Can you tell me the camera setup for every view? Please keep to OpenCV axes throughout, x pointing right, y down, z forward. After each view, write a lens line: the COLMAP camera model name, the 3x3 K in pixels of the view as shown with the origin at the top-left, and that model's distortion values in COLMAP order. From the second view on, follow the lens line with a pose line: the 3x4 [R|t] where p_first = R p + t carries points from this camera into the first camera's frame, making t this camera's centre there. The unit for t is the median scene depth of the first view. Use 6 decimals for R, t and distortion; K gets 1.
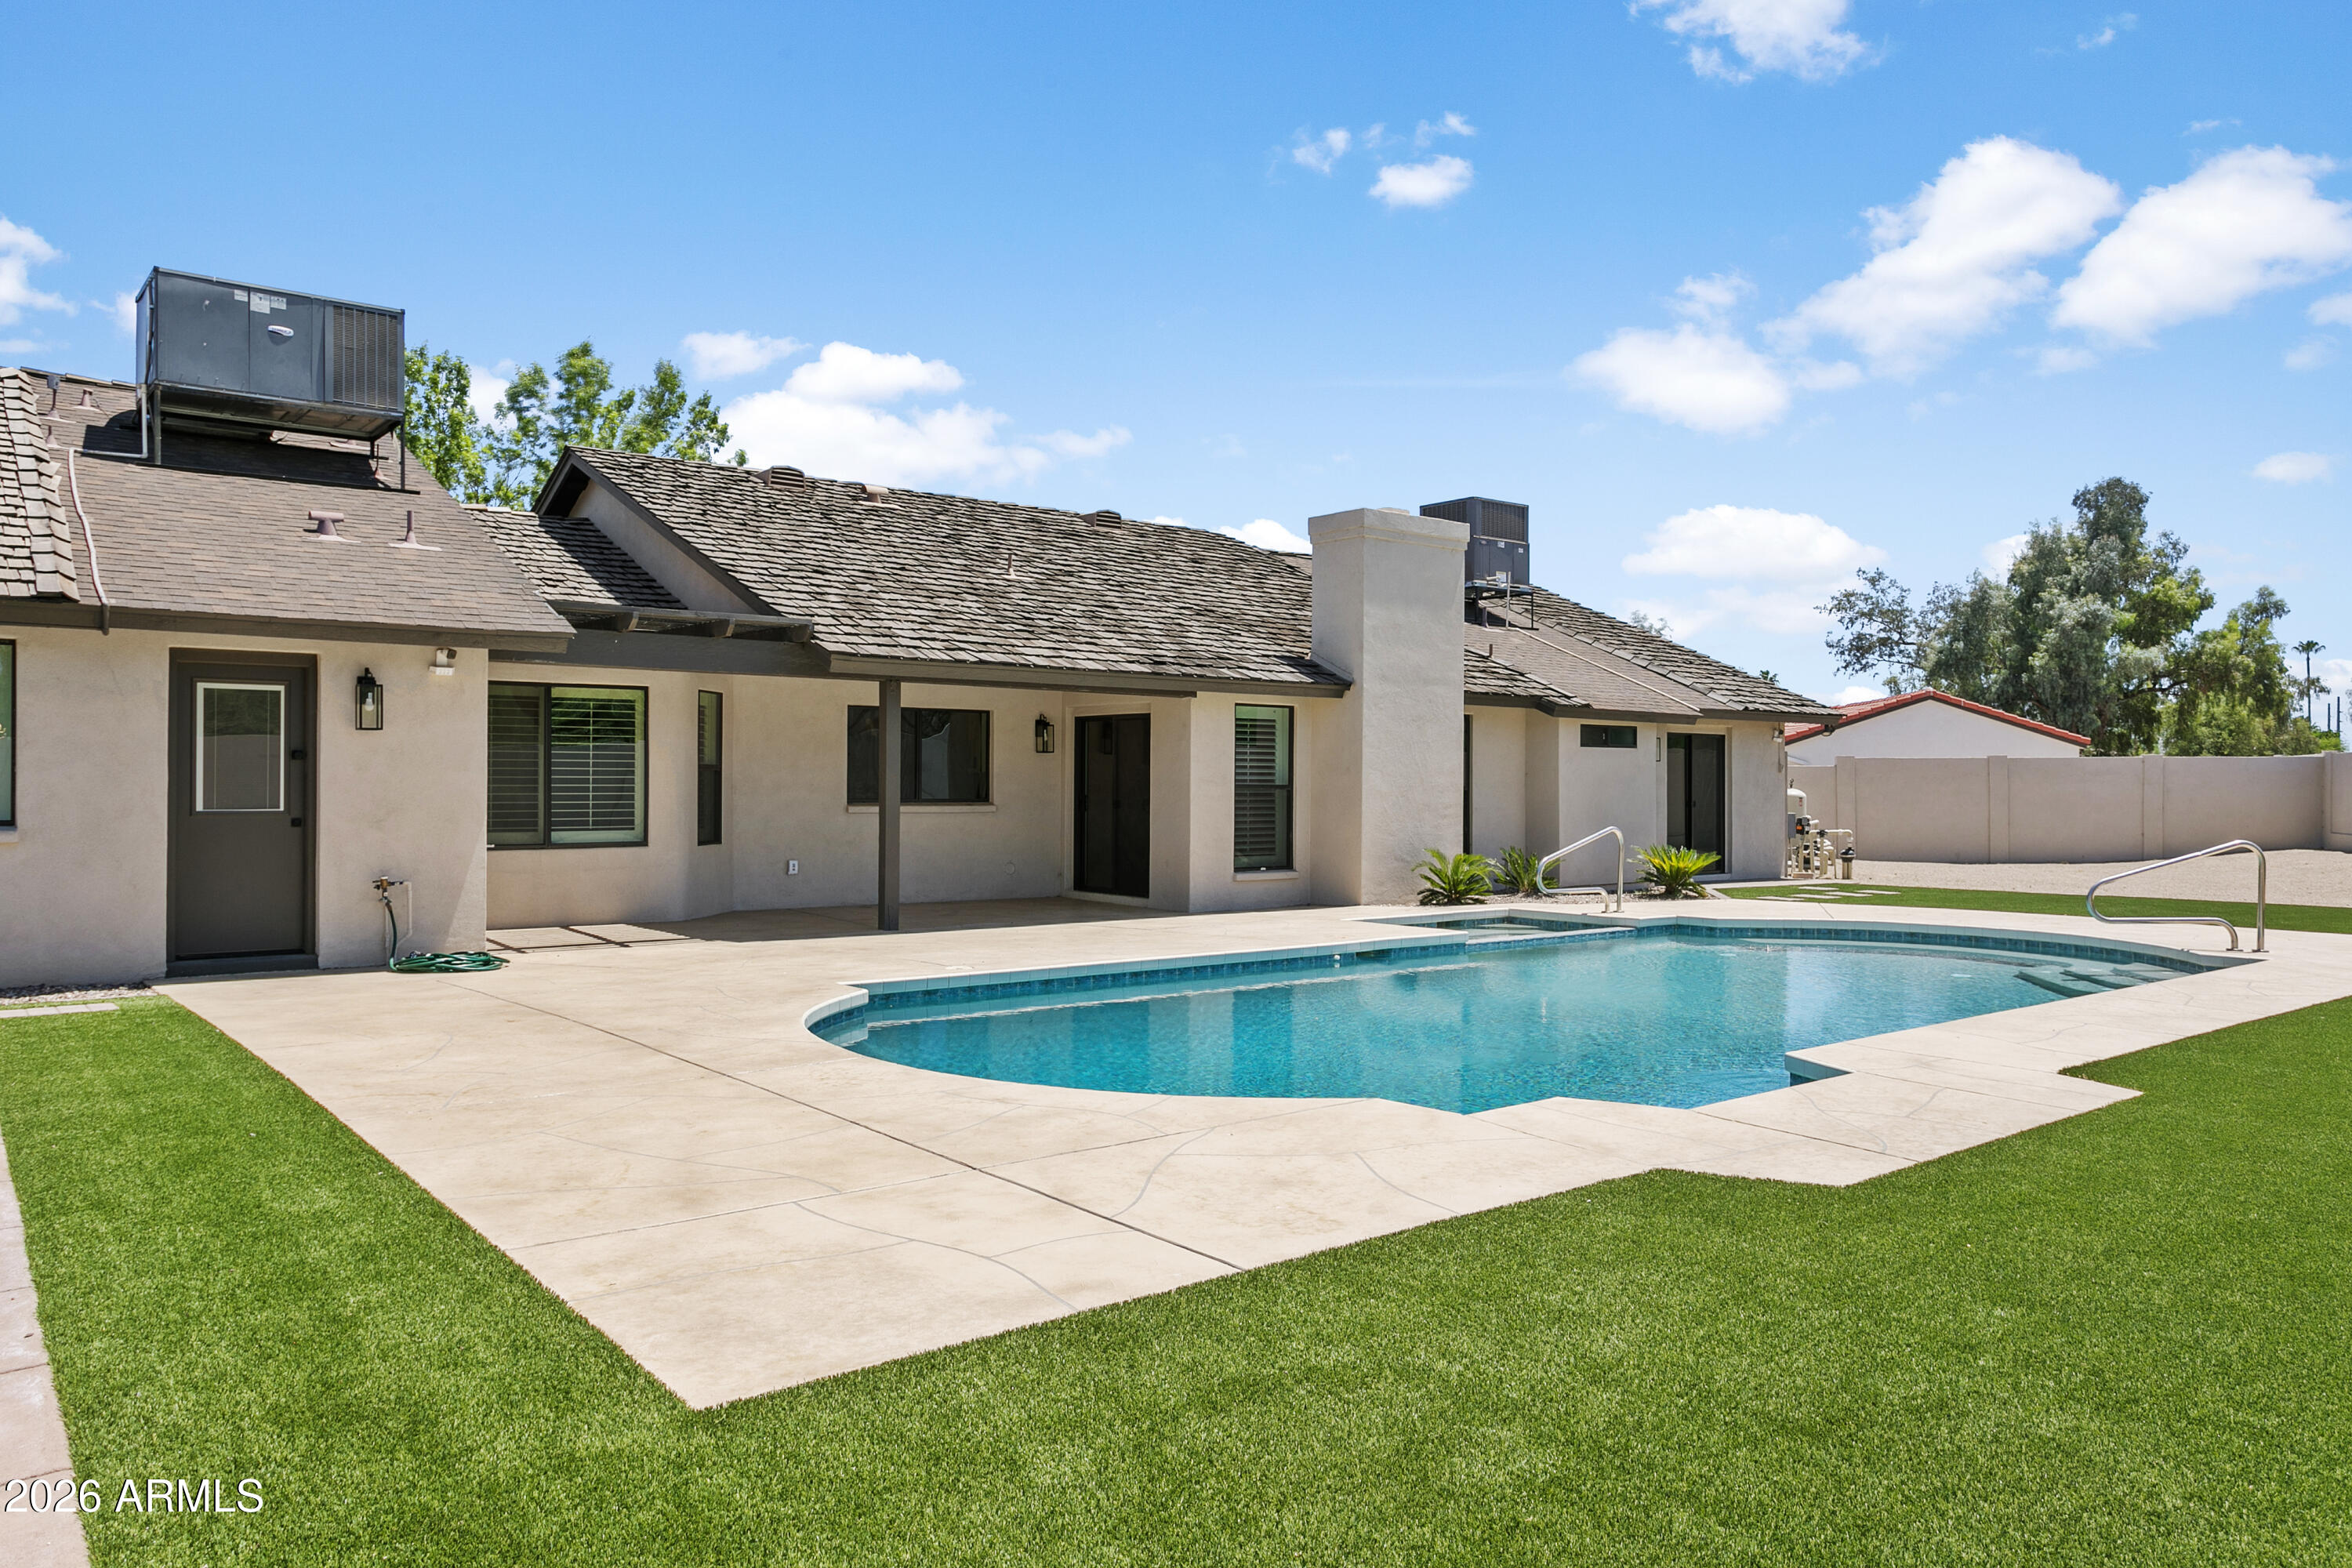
lens RADIAL K [[1632.2, 0, 1177.2], [0, 1632.2, 785.6], [0, 0, 1]] dist [0.004565, 0.001056]
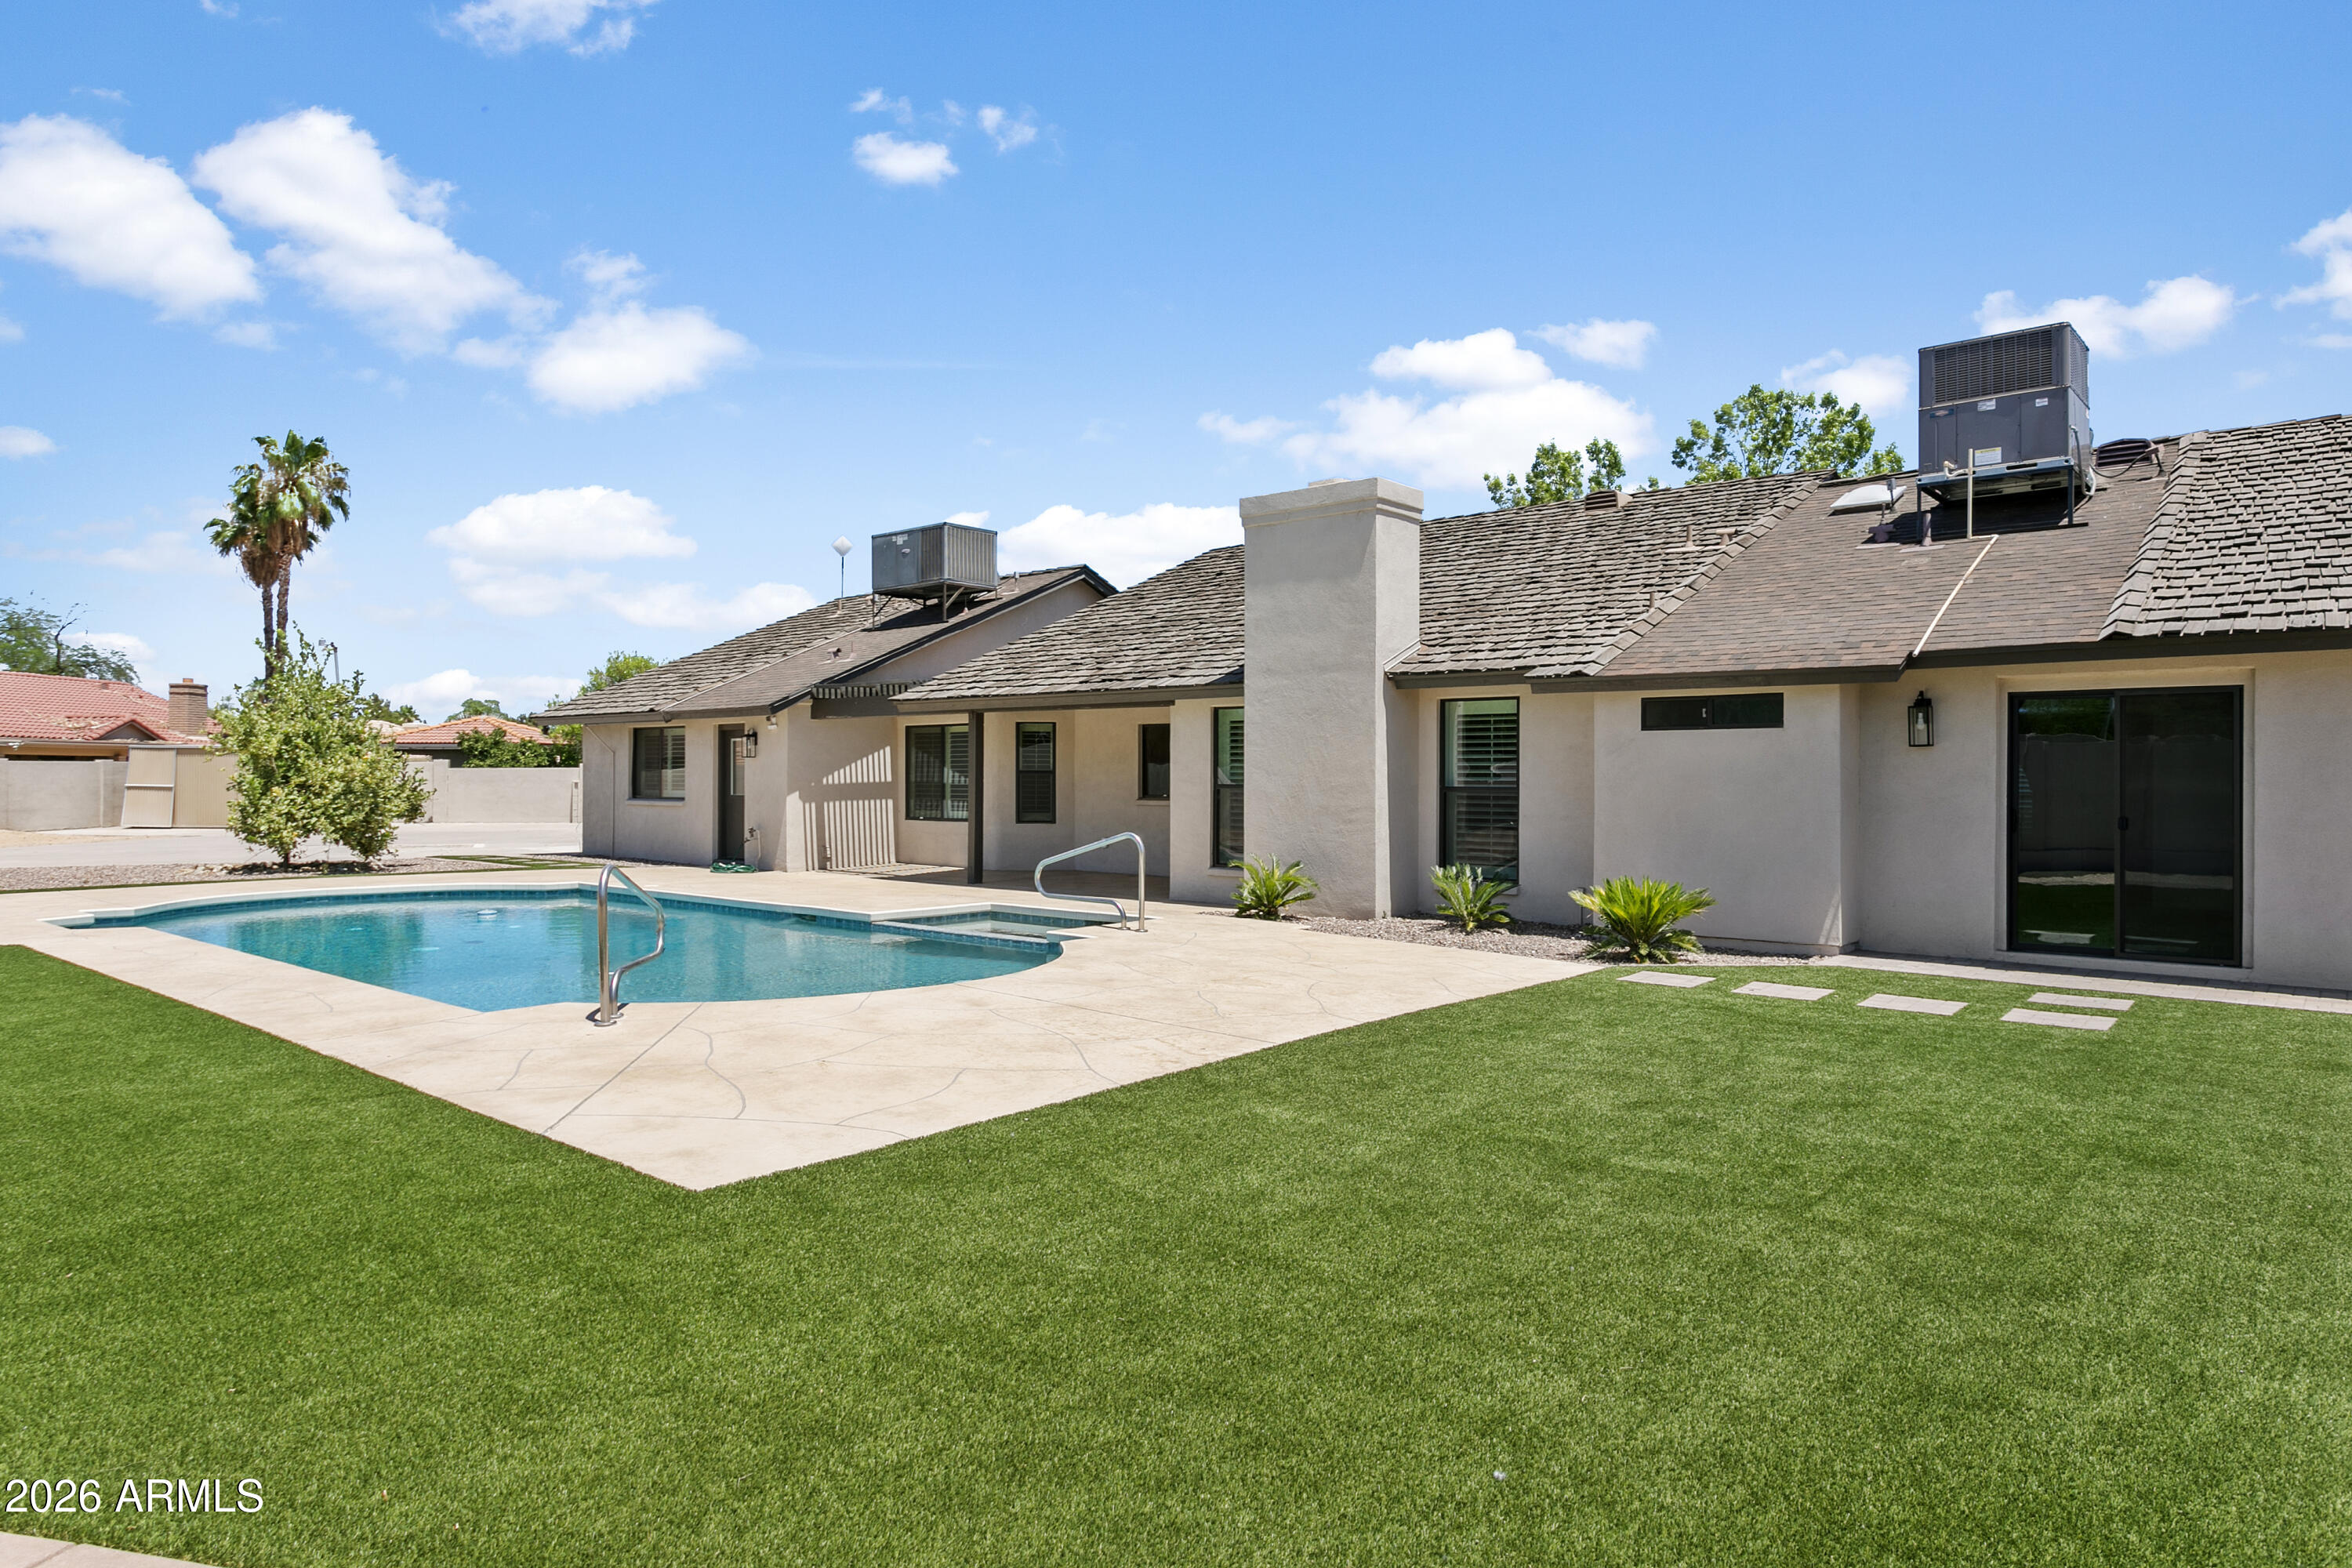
lens RADIAL K [[1463.0, 0, 1176.4], [0, 1463.0, 781.0], [0, 0, 1]] dist [-0.002067, -0.000358]
pose [[0.160219, -0.003961, -0.987073, 0.938813], [-0.004712, 0.999977, -0.004778, 0.001434], [0.987070, 0.005417, 0.160197, 0.802847]]
